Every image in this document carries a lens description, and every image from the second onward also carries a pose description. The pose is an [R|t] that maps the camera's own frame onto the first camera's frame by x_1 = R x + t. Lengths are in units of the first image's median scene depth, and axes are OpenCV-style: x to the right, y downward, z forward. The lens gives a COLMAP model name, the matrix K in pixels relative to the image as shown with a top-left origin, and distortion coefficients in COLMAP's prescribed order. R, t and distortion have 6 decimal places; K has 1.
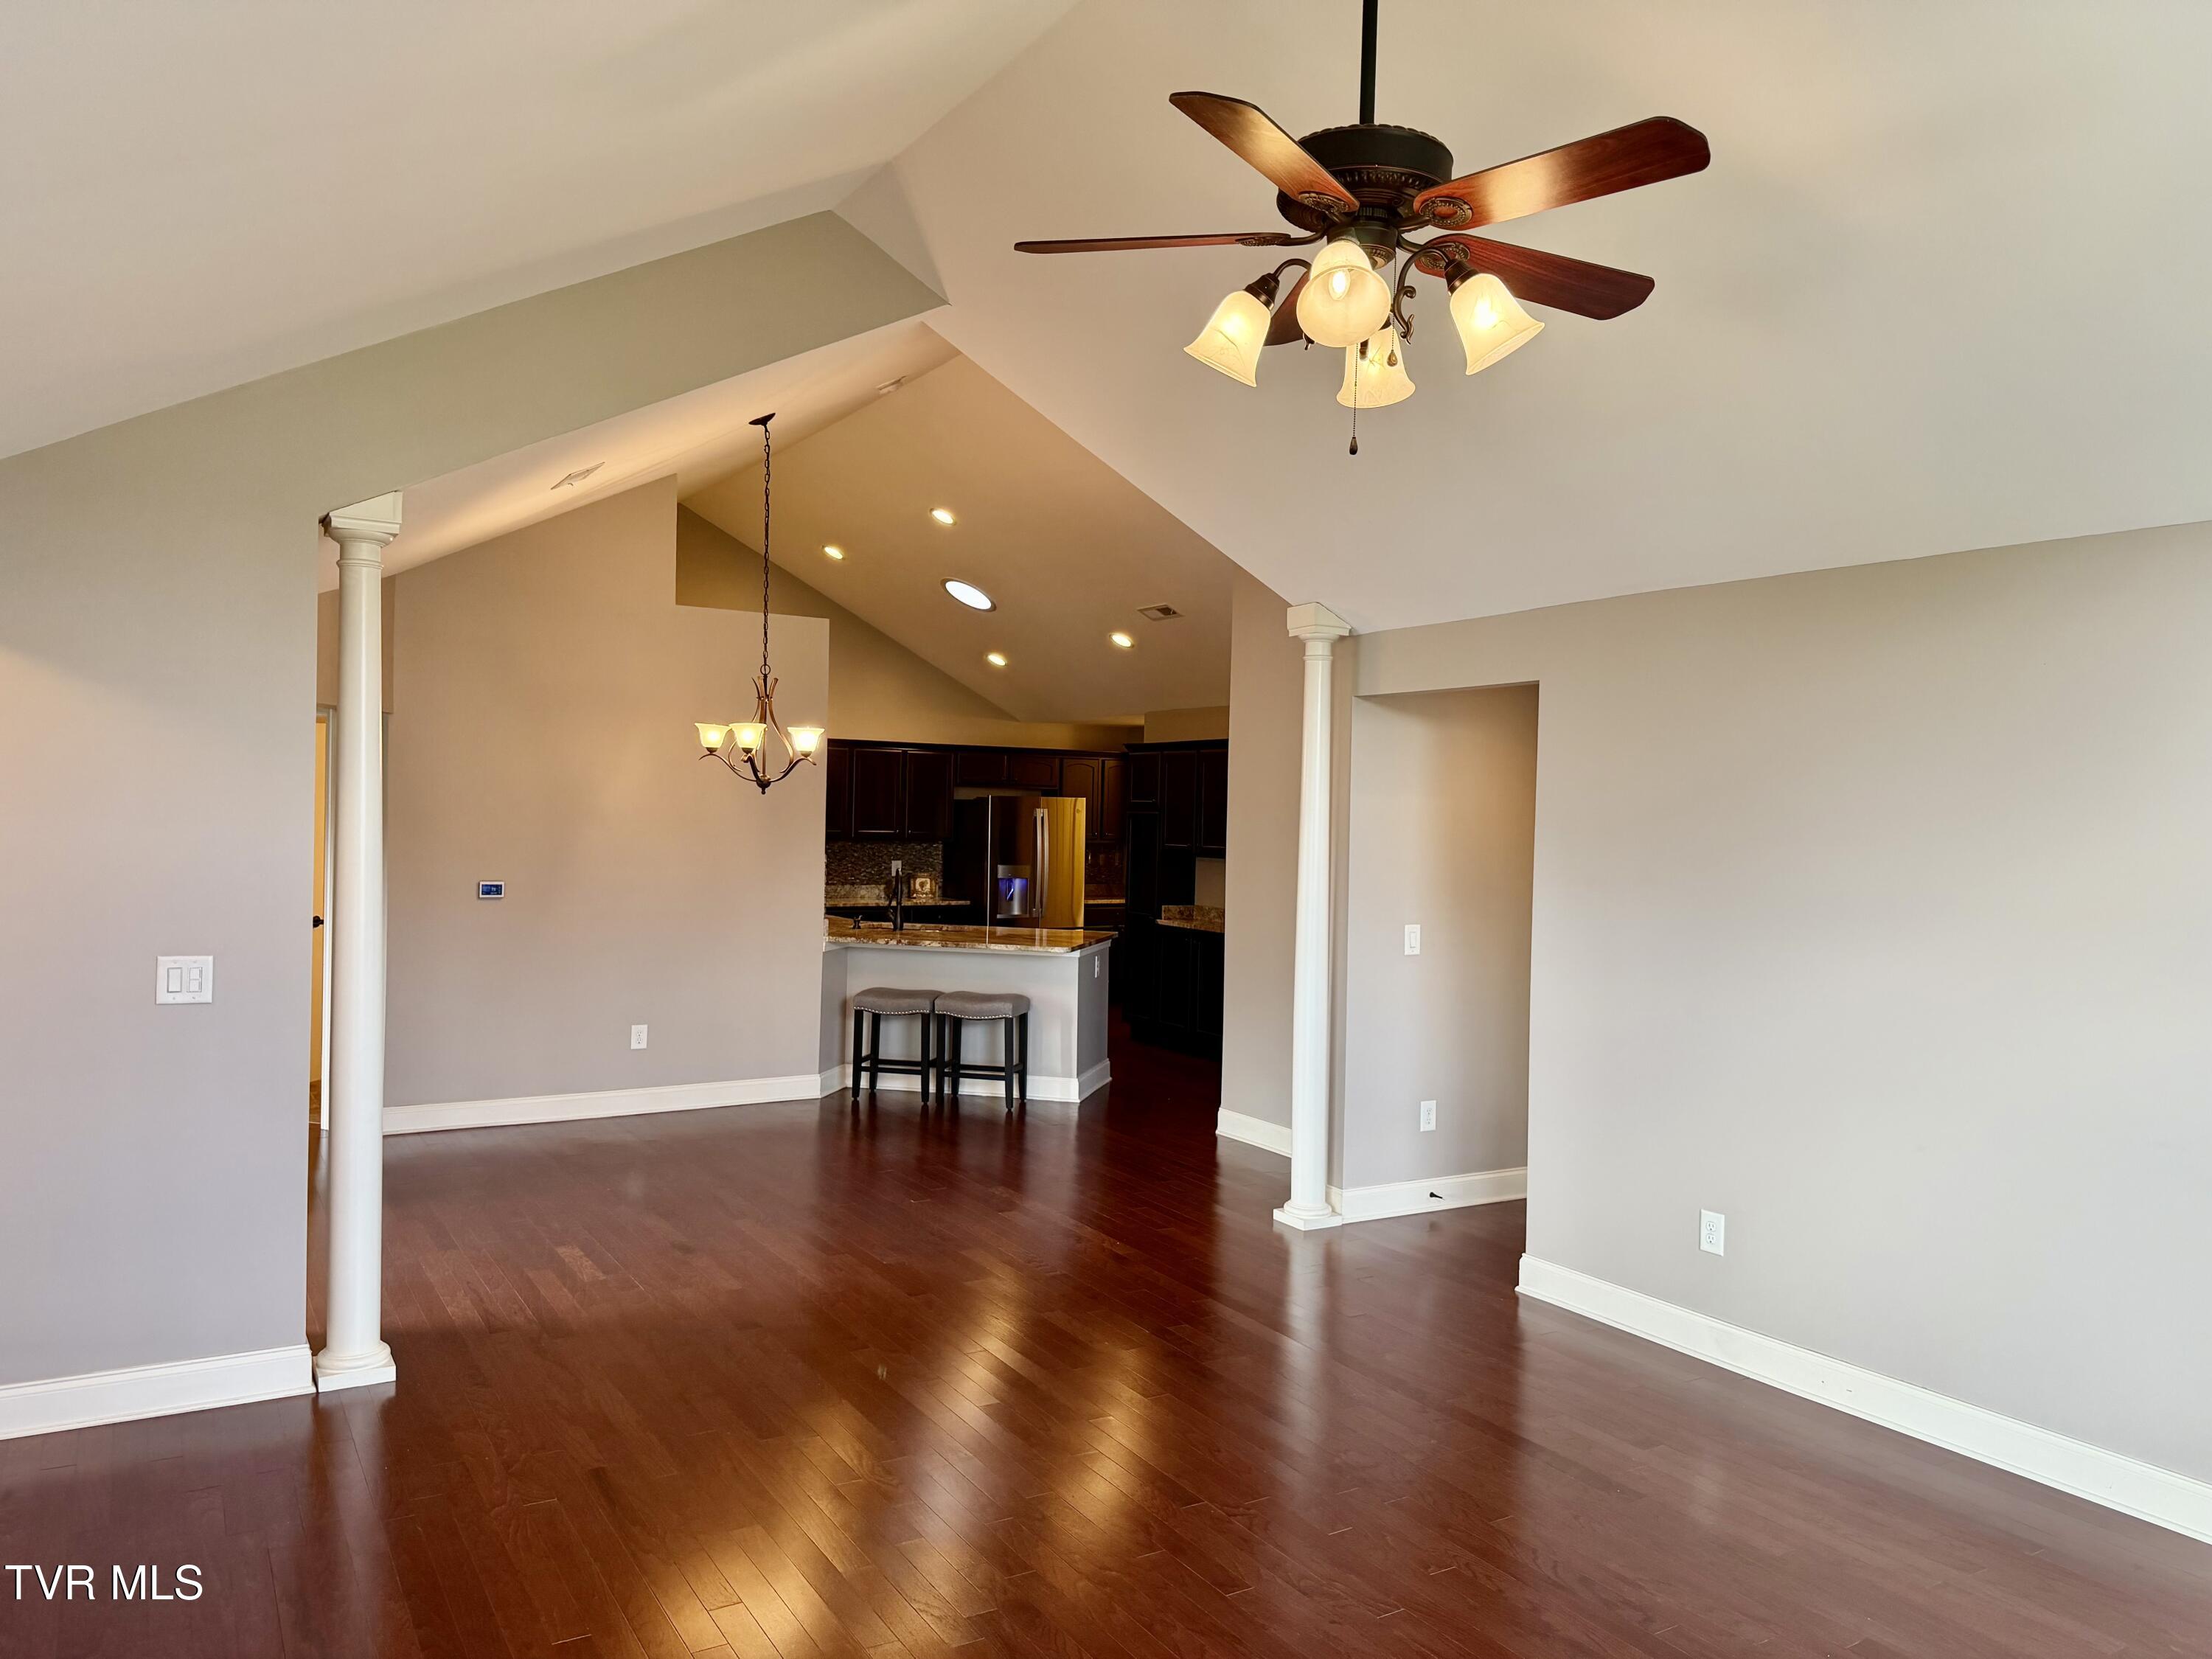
lens RADIAL K [[1519.4, 0, 1106.2], [0, 1519.4, 821.9], [0, 0, 1]] dist [0.145542, -0.153957]
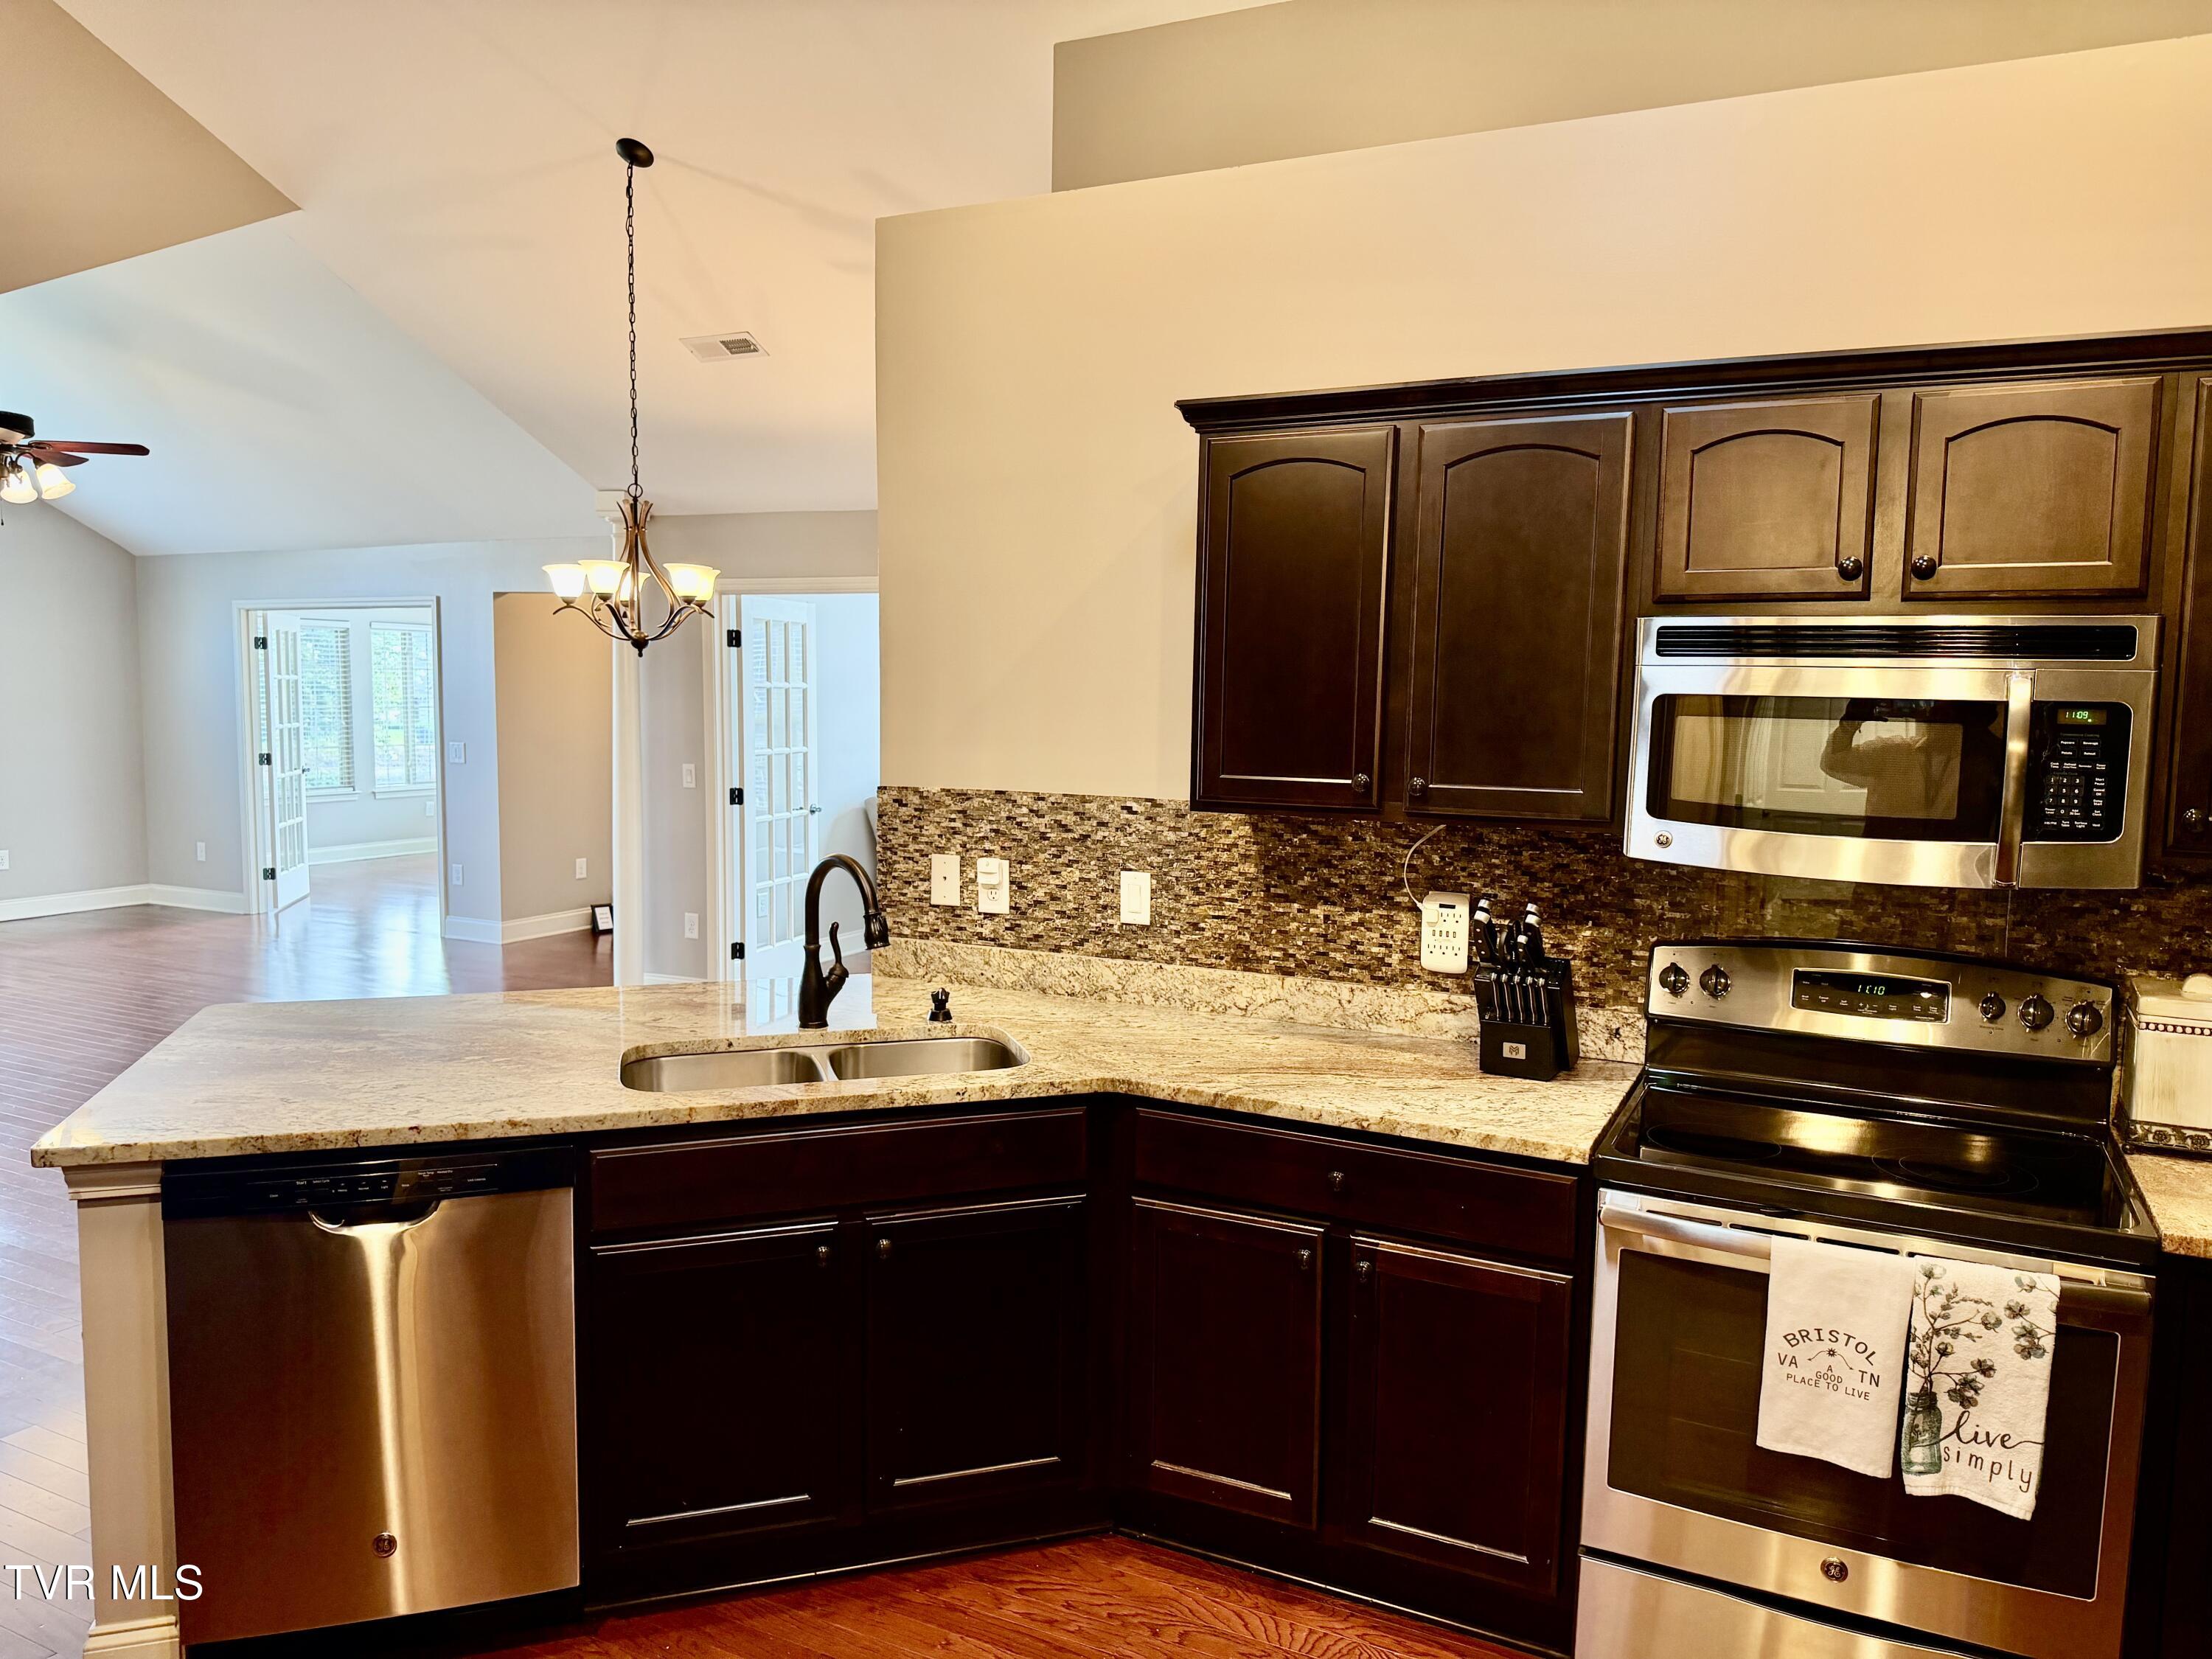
lens RADIAL K [[1548.3, 0, 1082.0], [0, 1548.3, 820.9], [0, 0, 1]] dist [0.145032, -0.294288]
pose [[-0.856390, 0.011334, -0.516205, -0.004912], [-0.036518, 0.995926, 0.082451, -0.005605], [0.515037, 0.089461, -0.852487, 1.131169]]
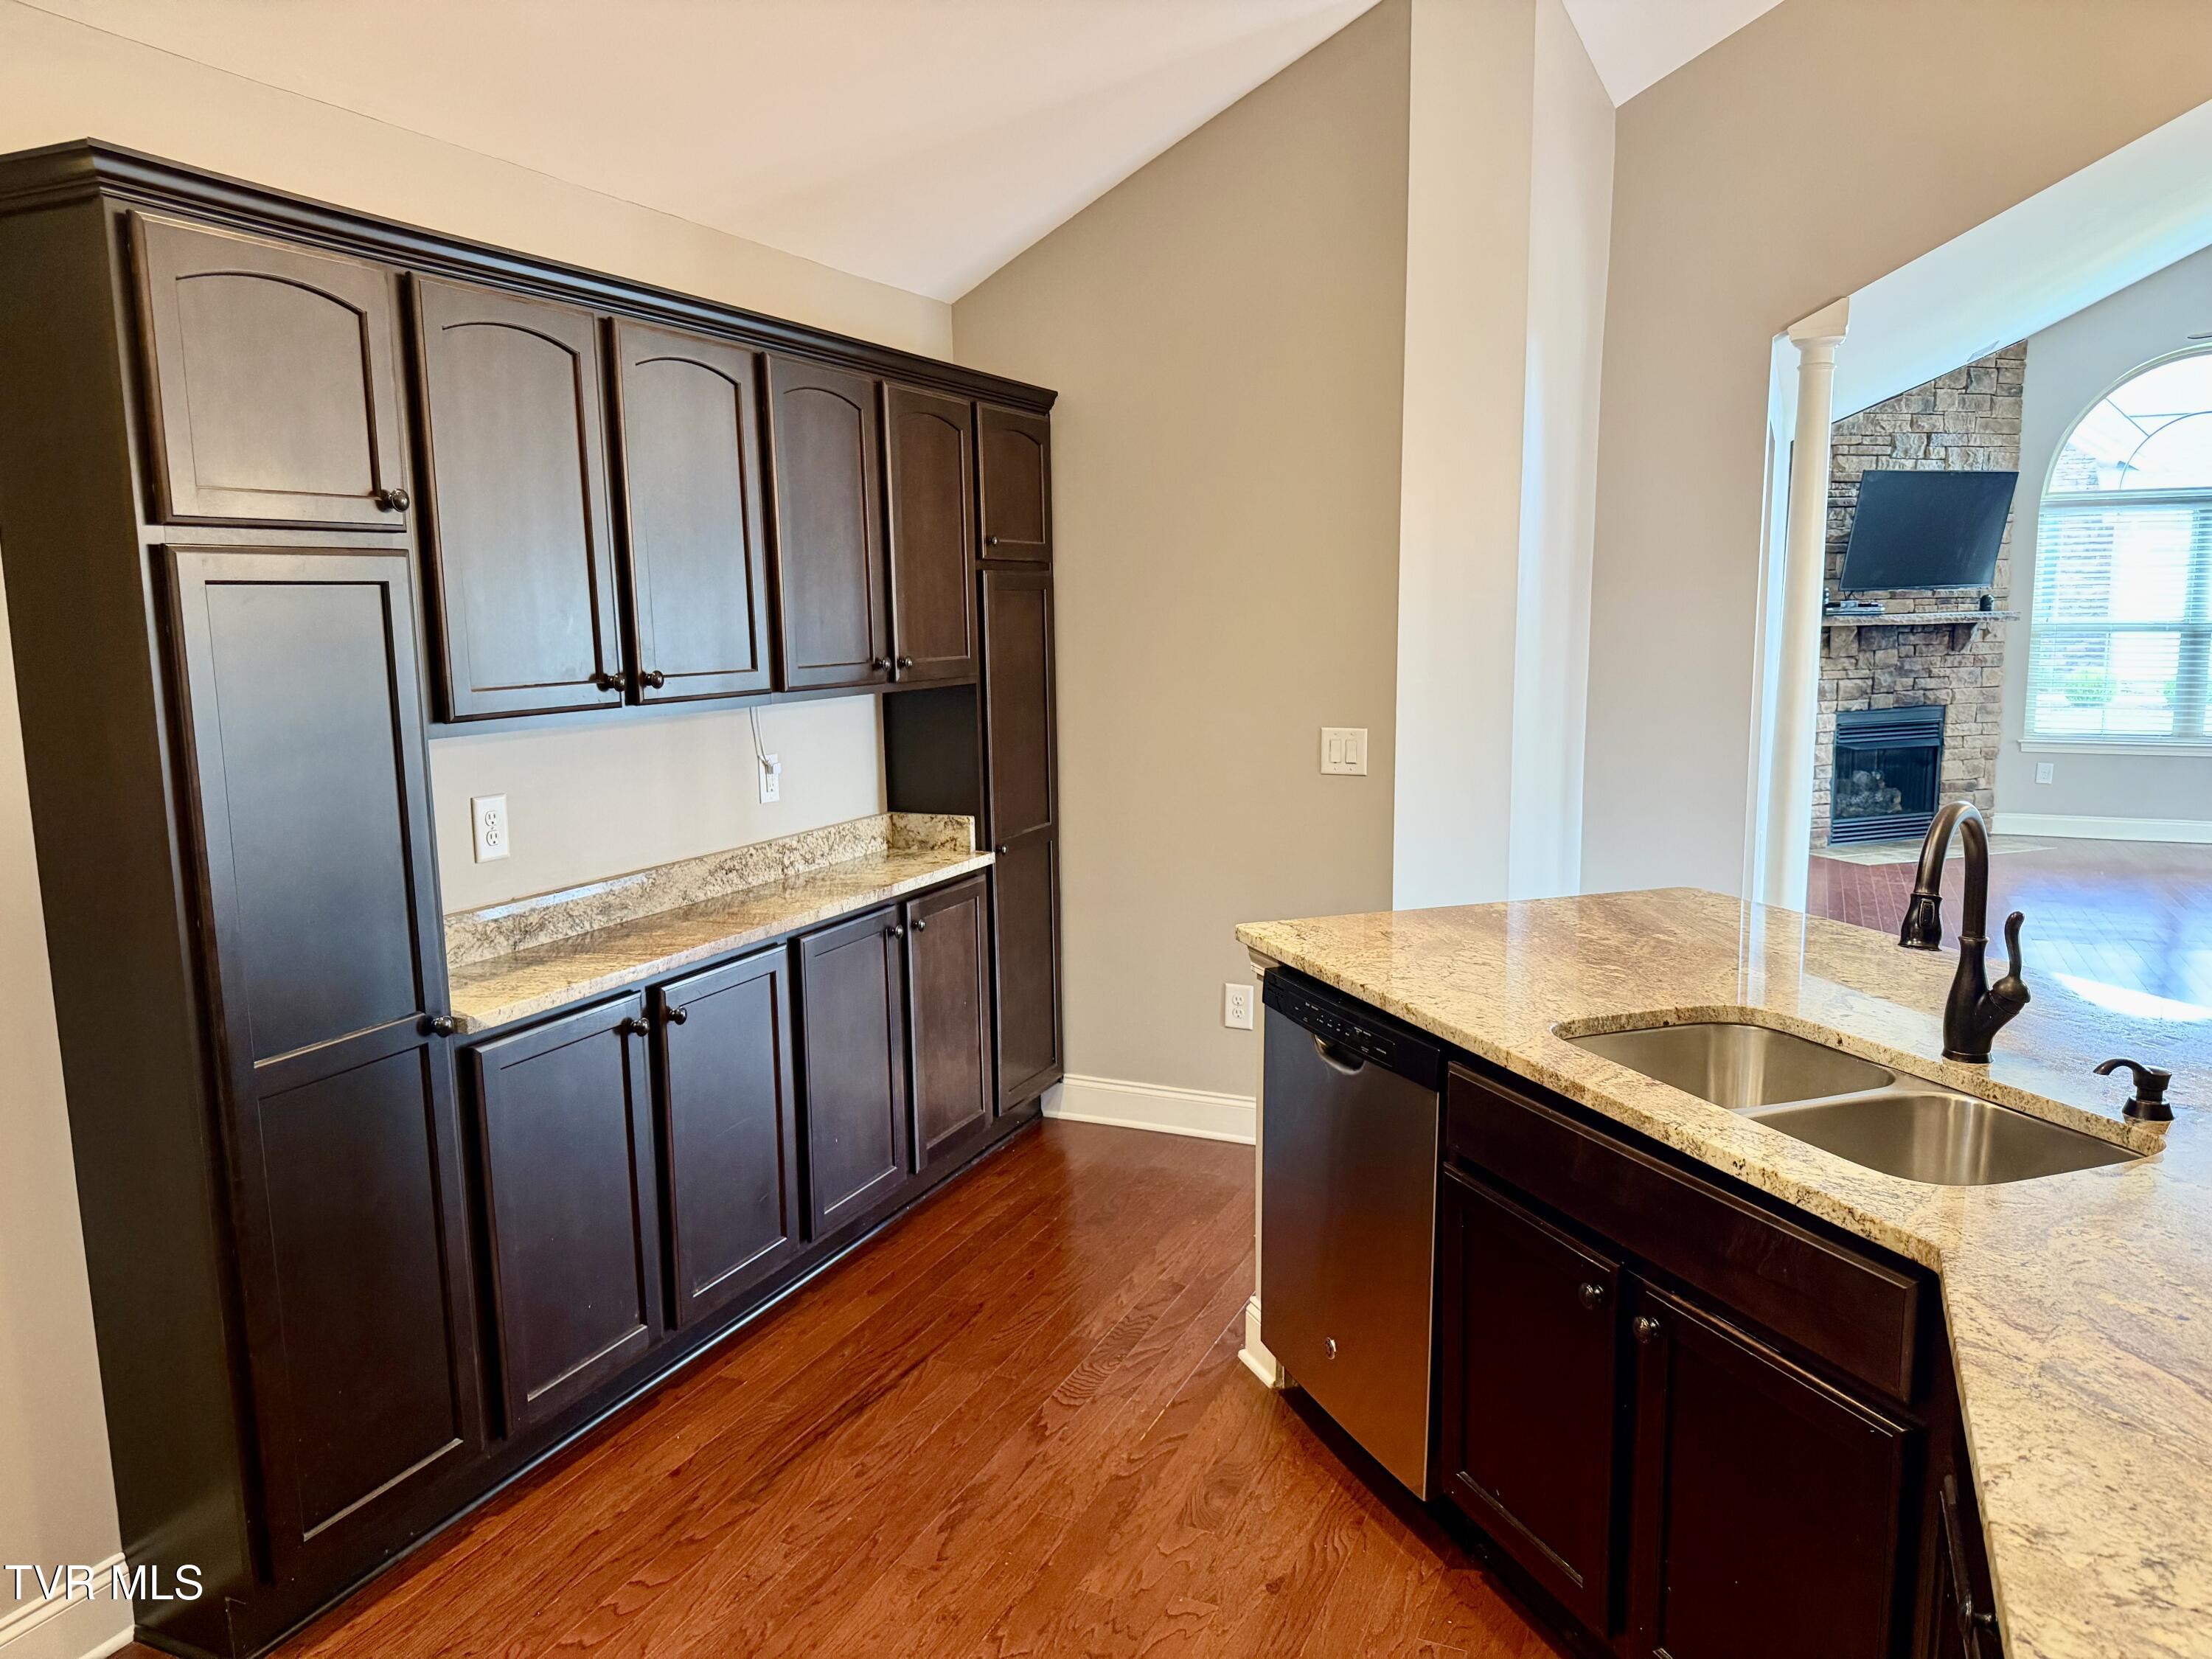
lens RADIAL K [[1552.3, 0, 1111.8], [0, 1552.3, 838.7], [0, 0, 1]] dist [-0.005455, -0.010037]
pose [[-0.558188, -0.139747, 0.817861, -0.214606], [0.009103, 0.984623, 0.174454, -0.003200], [-0.829664, 0.104824, -0.548333, 1.049544]]
